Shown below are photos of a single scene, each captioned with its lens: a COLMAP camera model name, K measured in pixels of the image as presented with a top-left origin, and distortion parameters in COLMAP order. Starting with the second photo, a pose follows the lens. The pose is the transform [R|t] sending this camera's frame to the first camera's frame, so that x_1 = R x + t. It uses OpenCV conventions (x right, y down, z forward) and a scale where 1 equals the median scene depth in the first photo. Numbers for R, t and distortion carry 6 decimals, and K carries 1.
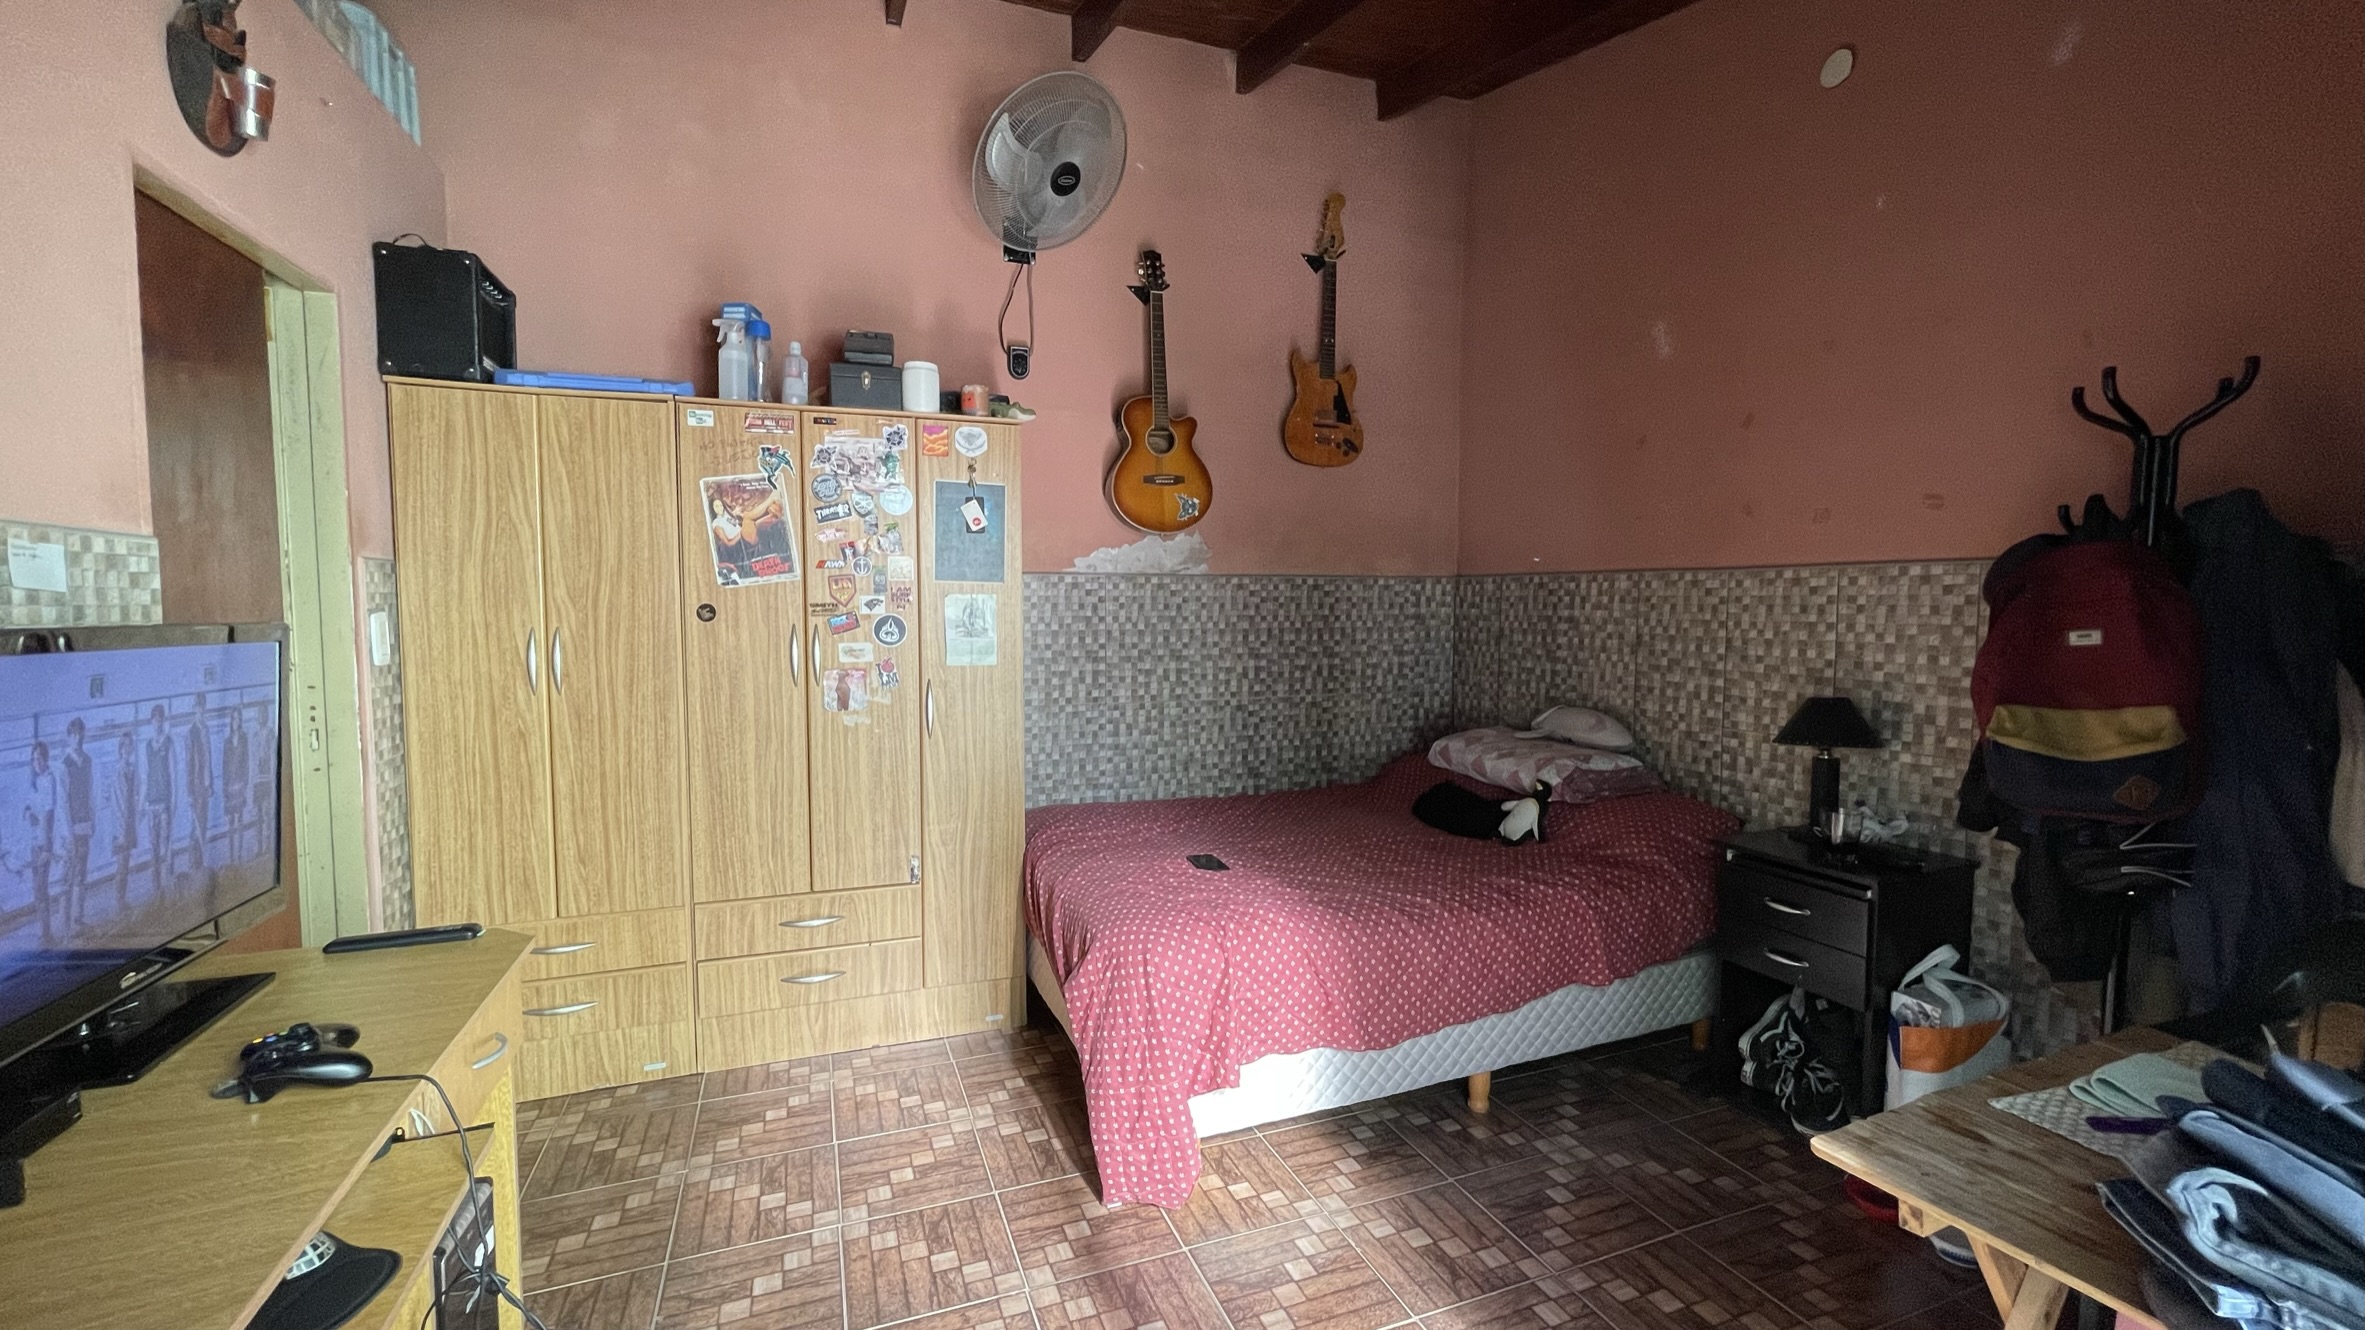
lens RADIAL K [[965.8, 0, 1172.5], [0, 965.8, 667.5], [0, 0, 1]] dist [-0.000152, -0.001085]
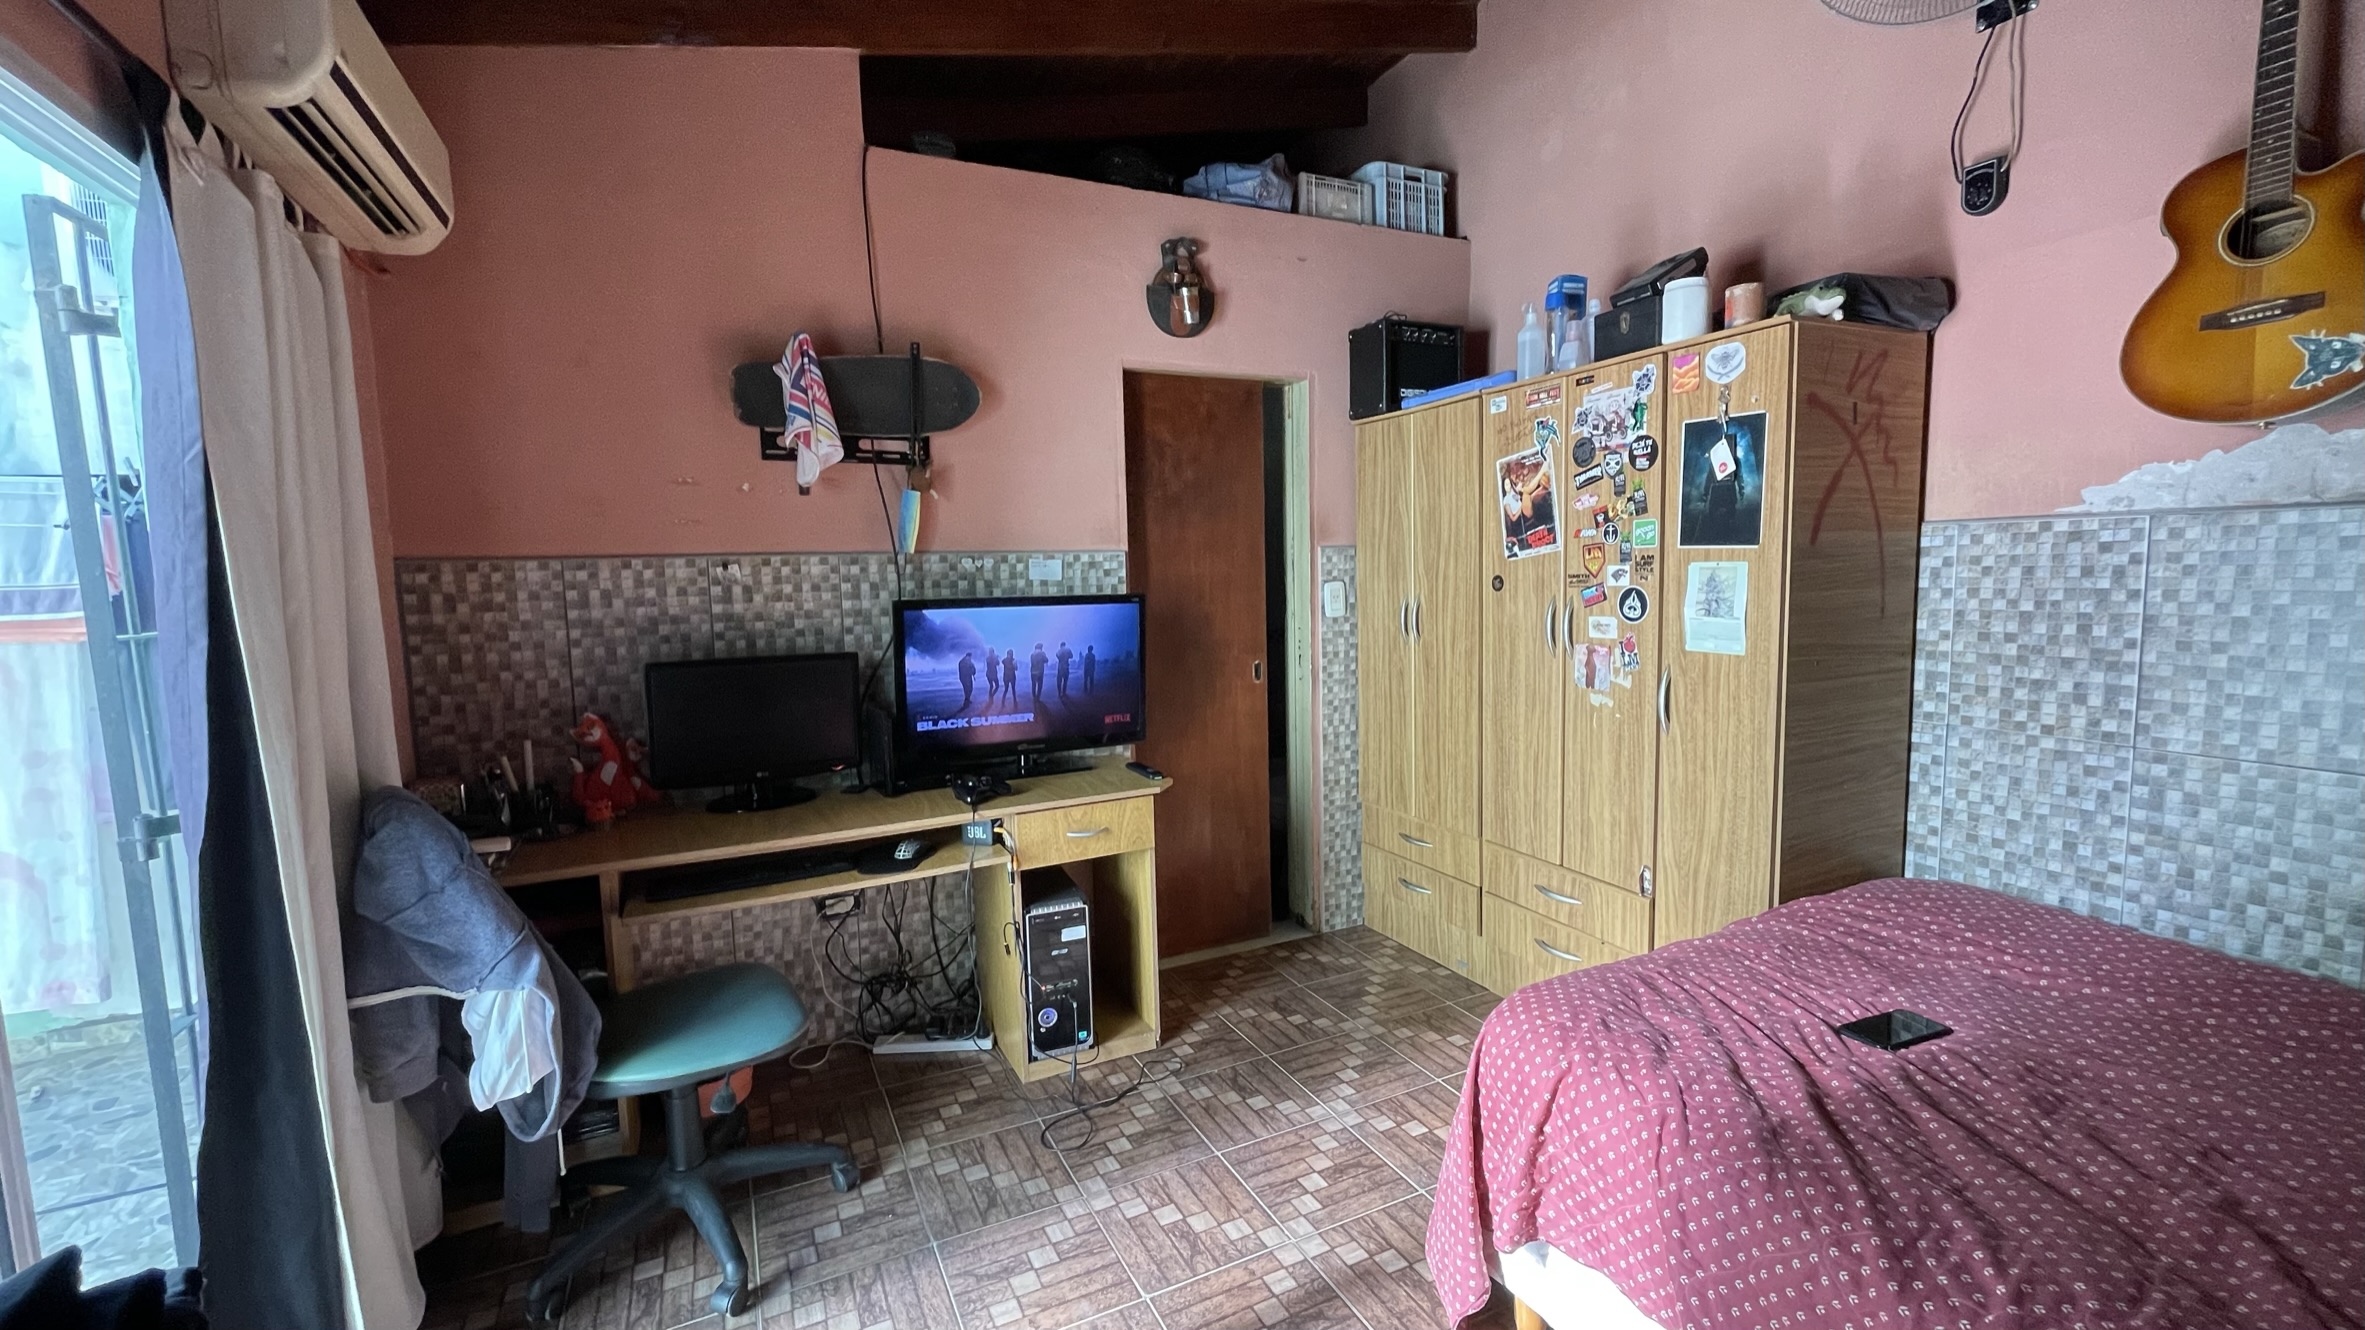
lens RADIAL K [[965.8, 0, 1174.0], [0, 965.8, 663.7], [0, 0, 1]] dist [-0.000152, -0.001085]
pose [[0.067976, 0.097244, -0.992936, 0.564131], [-0.040572, 0.994685, 0.094638, -0.051933], [0.996862, 0.033852, 0.071560, 0.528378]]
